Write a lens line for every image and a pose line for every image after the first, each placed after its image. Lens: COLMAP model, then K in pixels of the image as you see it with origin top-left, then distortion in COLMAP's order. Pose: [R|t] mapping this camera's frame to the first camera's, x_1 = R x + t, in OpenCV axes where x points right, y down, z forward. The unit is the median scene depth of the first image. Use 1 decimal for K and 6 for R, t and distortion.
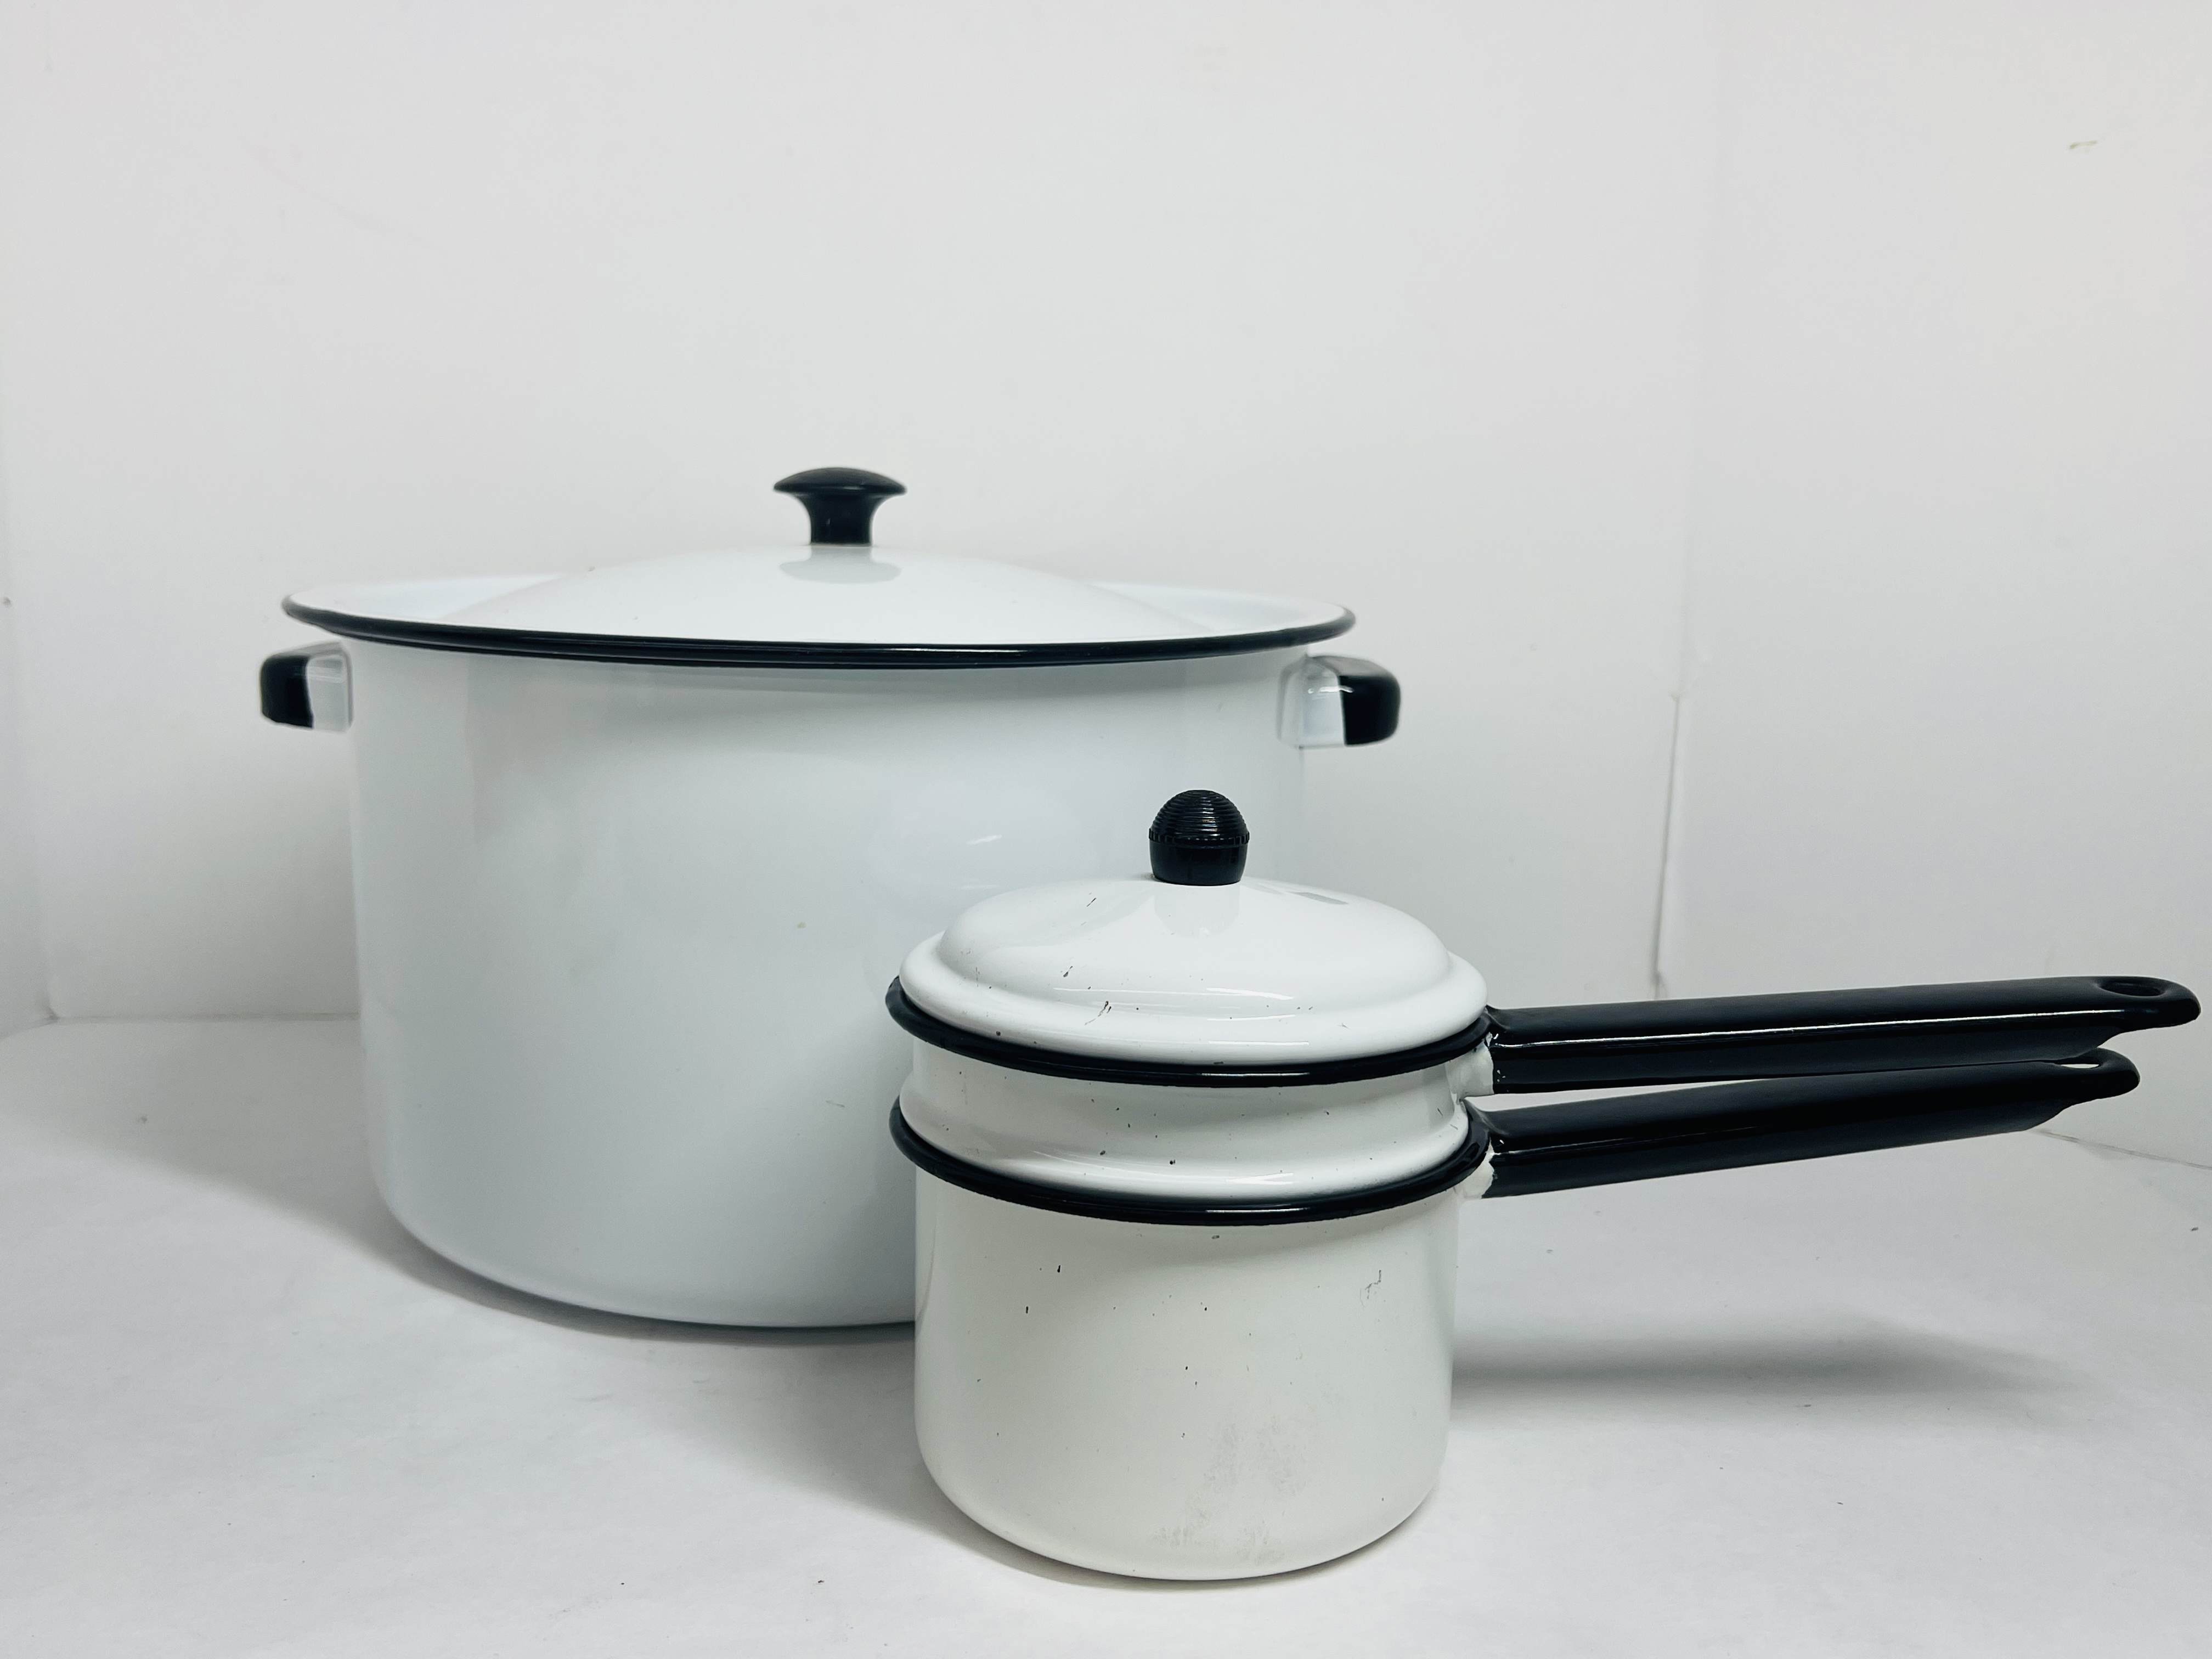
lens RADIAL K [[1872.5, 0, 1174.1], [0, 1872.5, 831.4], [0, 0, 1]] dist [0.001661, -0.231643]
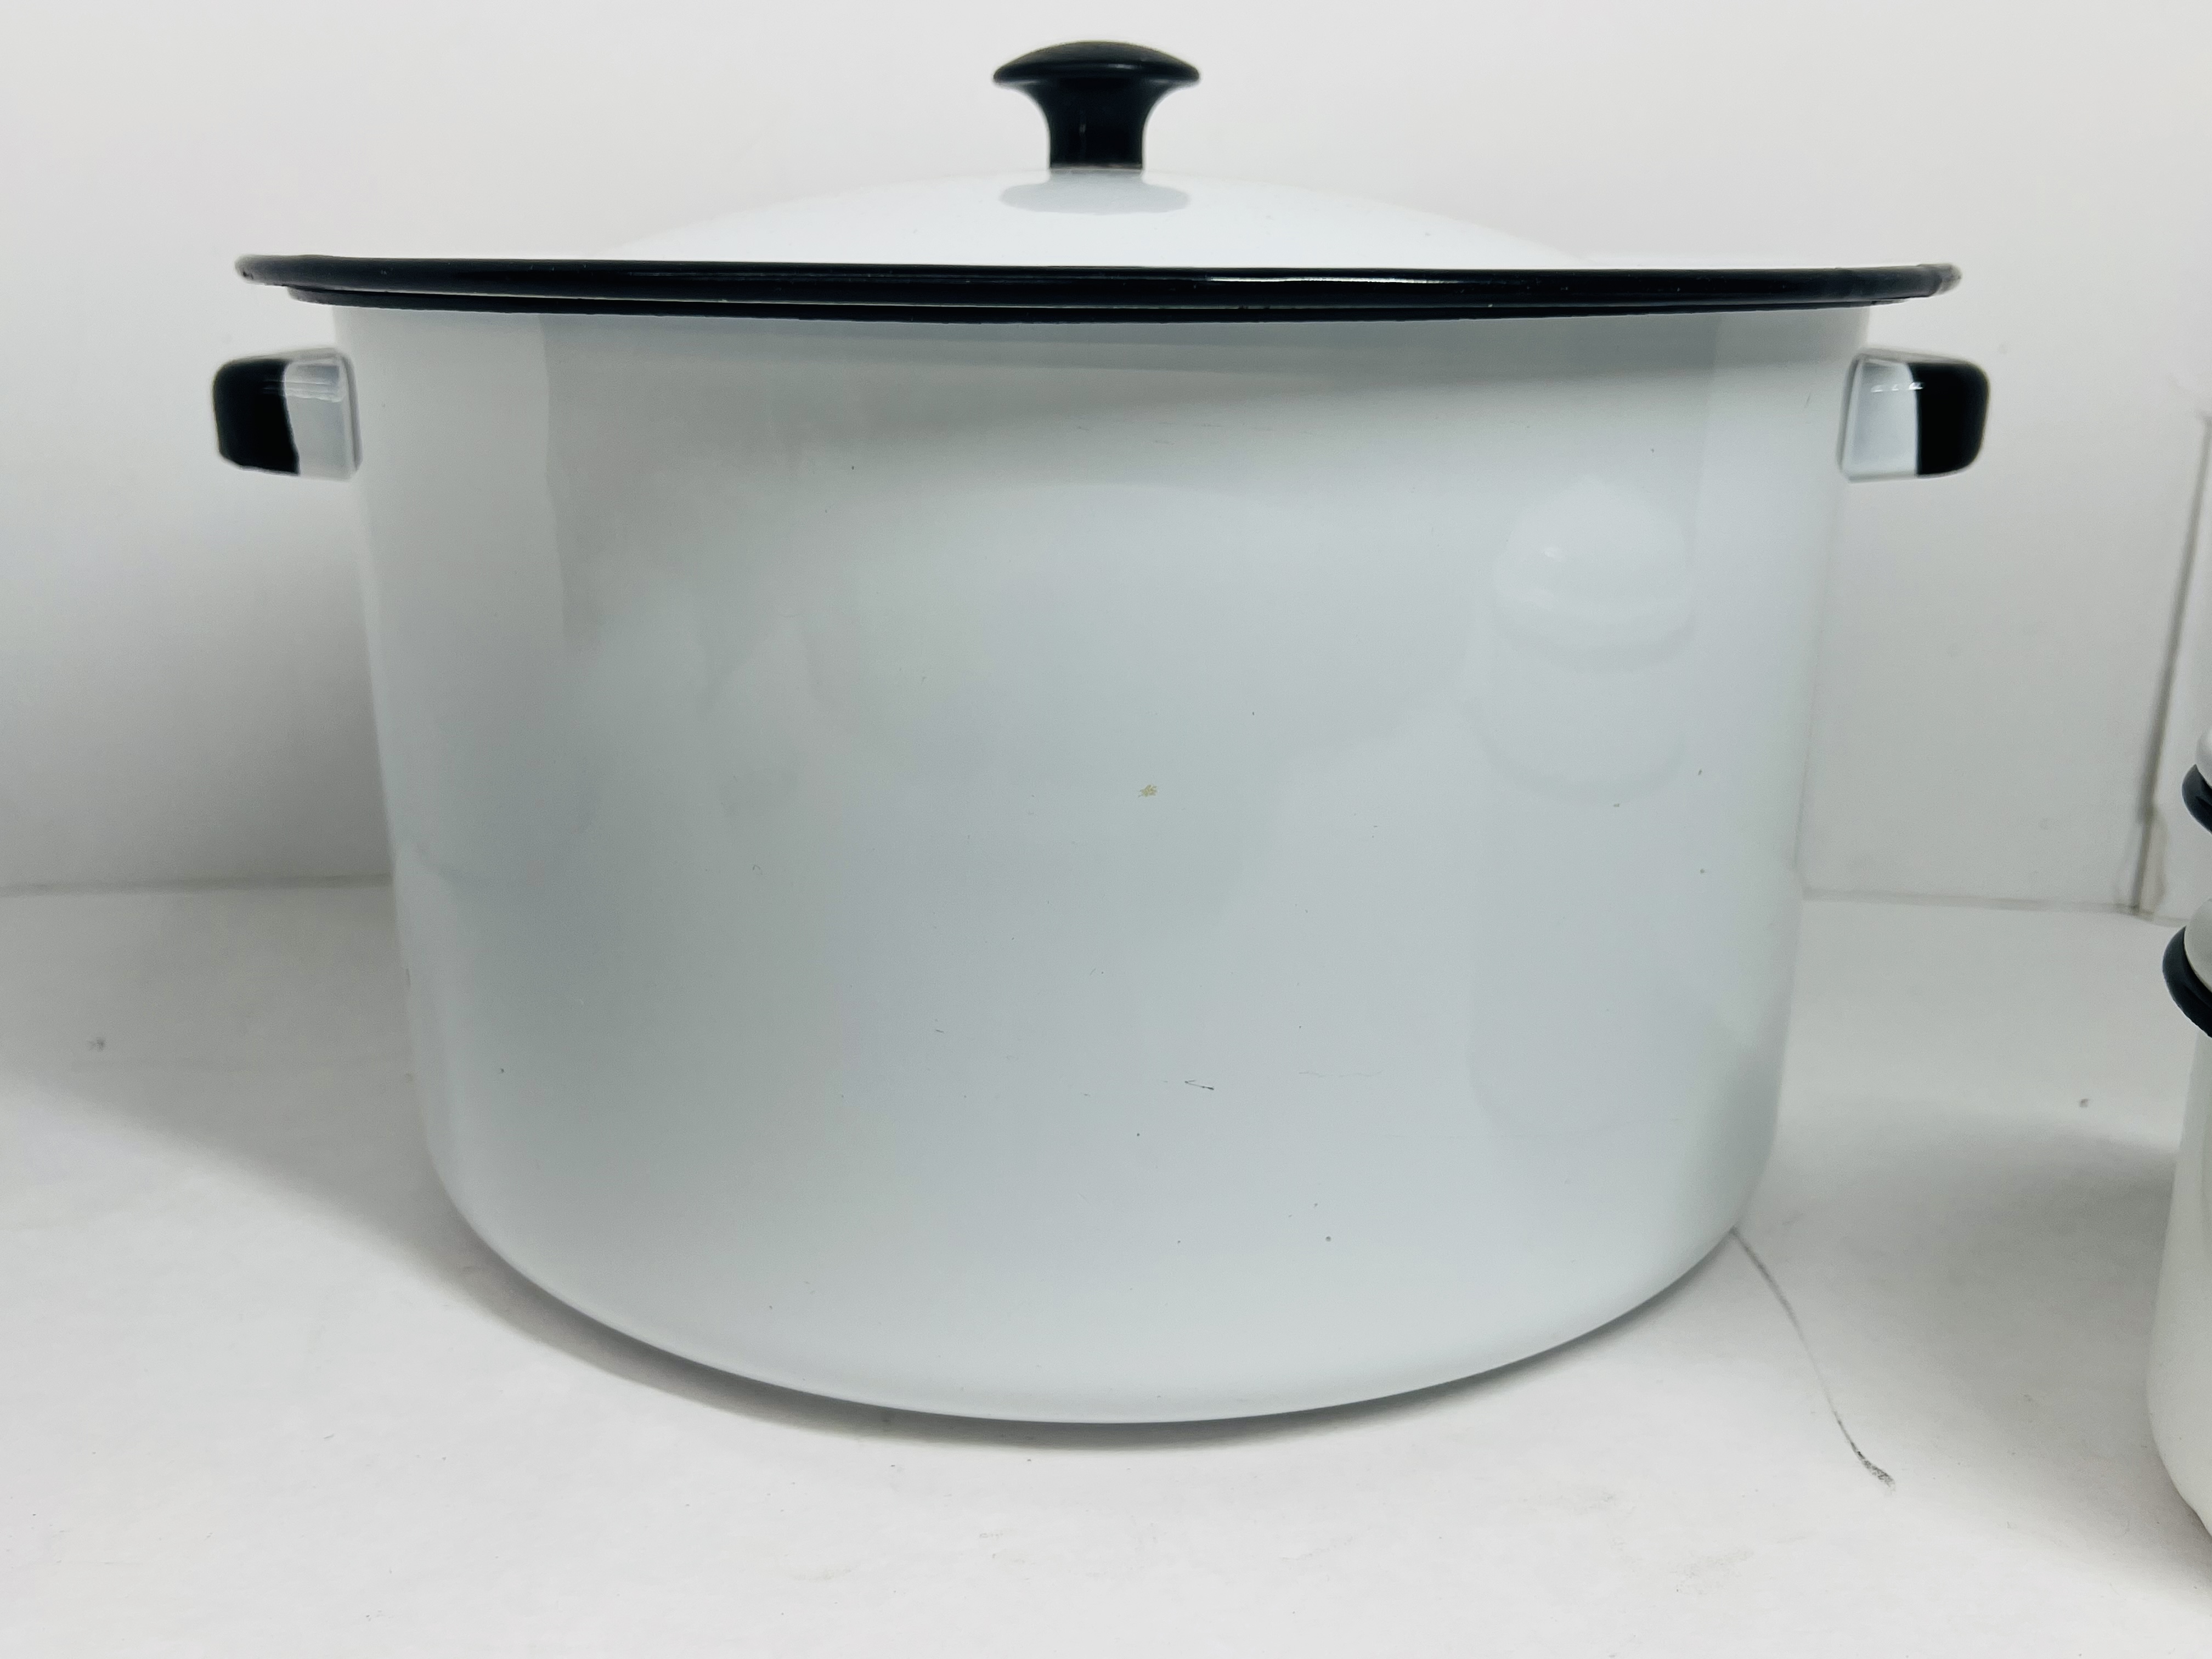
lens RADIAL K [[1951.8, 0, 1105.0], [0, 1951.8, 891.8], [0, 0, 1]] dist [-0.104766, 0.000219]
pose [[0.998563, -0.006064, -0.053241, -0.195766], [0.013867, 0.988974, 0.147436, -0.007903], [0.051760, -0.147963, 0.987638, 0.439227]]
